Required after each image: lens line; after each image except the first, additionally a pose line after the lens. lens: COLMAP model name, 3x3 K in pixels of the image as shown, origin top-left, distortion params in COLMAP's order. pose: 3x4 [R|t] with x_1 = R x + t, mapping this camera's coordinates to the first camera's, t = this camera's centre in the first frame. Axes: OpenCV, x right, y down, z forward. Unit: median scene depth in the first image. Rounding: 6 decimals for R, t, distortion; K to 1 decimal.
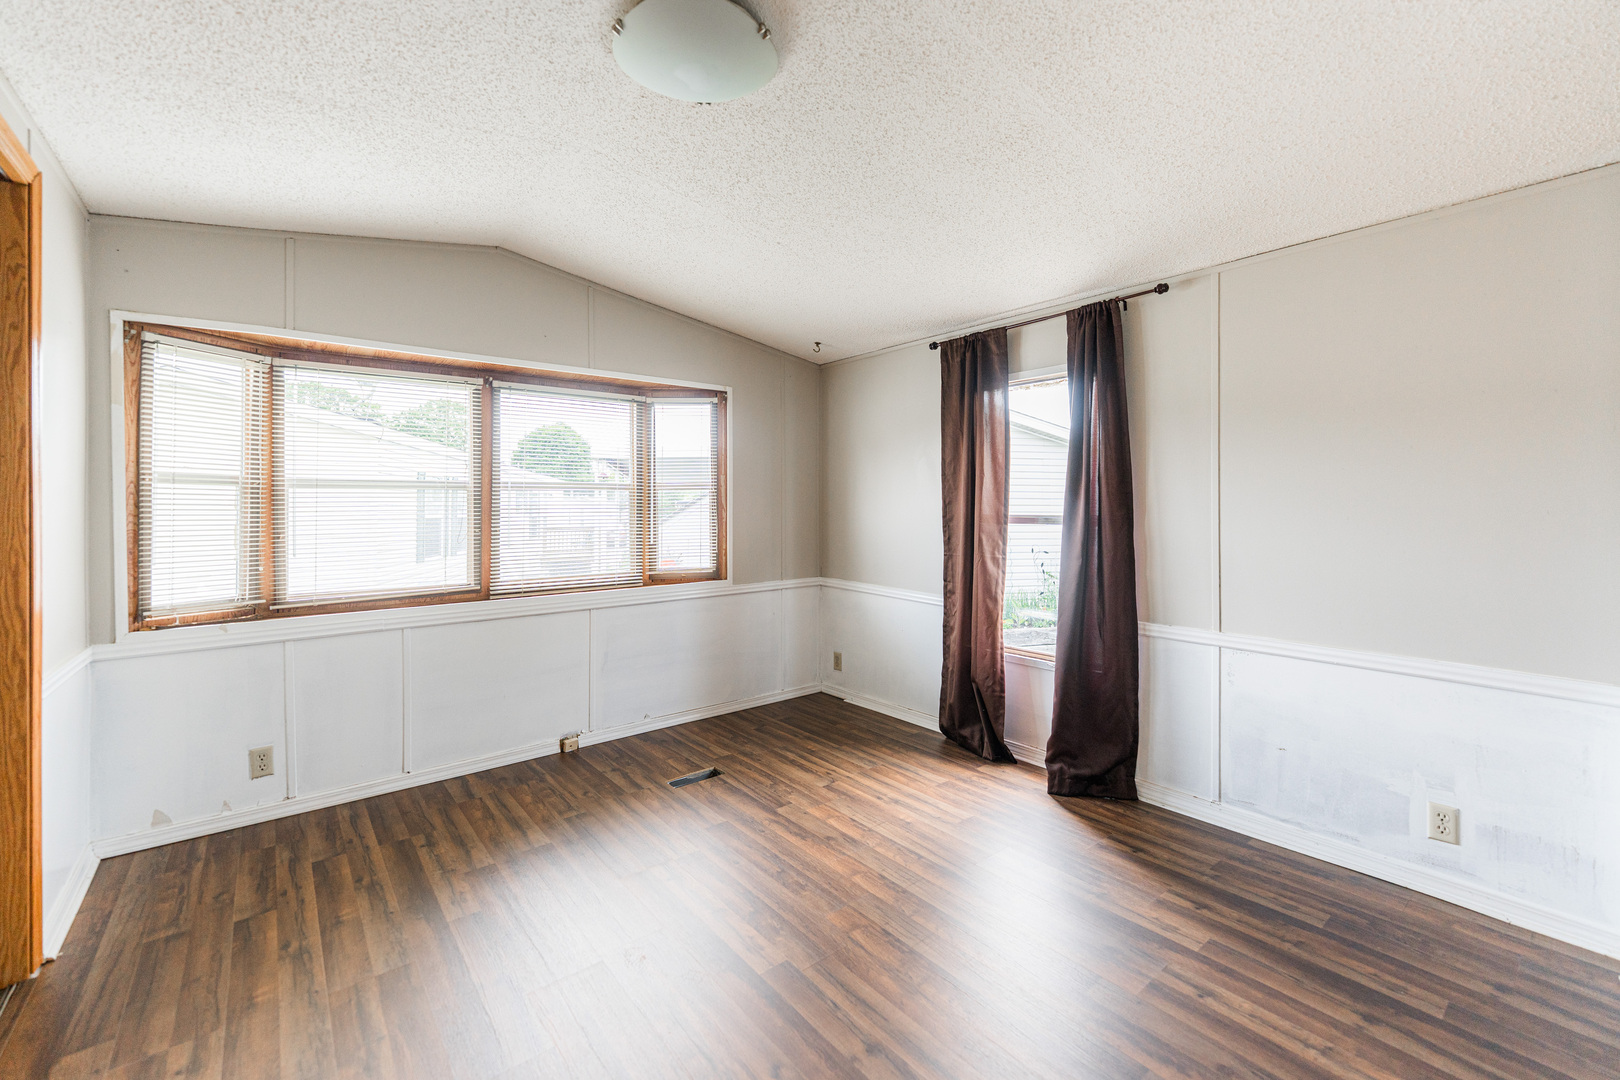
lens RADIAL K [[679.1, 0, 752.1], [0, 679.1, 504.3], [0, 0, 1]] dist [-0.001959, -0.000229]
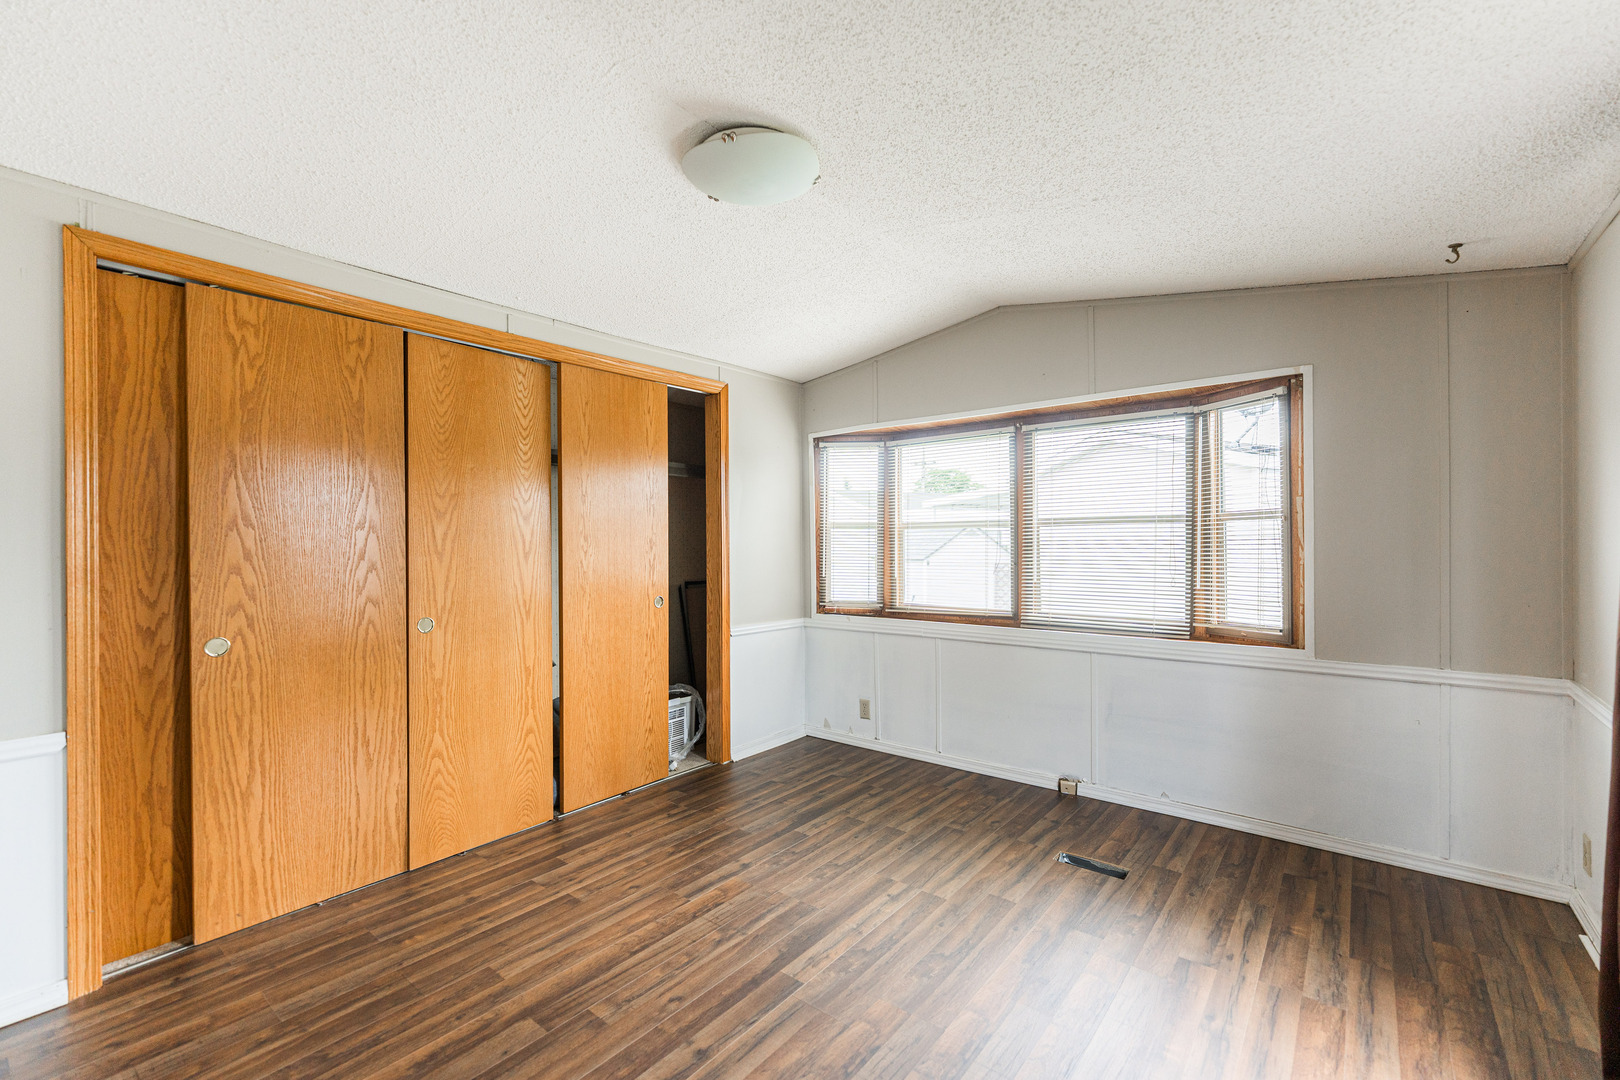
lens RADIAL K [[656.0, 0, 810.0], [0, 656.0, 540.0], [0, 0, 1]] dist [0.000901, 0.000266]
pose [[0.253717, -0.001866, -0.967277, 0.604970], [0.005450, 0.999985, -0.000500, -0.001593], [0.967263, -0.005144, 0.253723, 0.449653]]
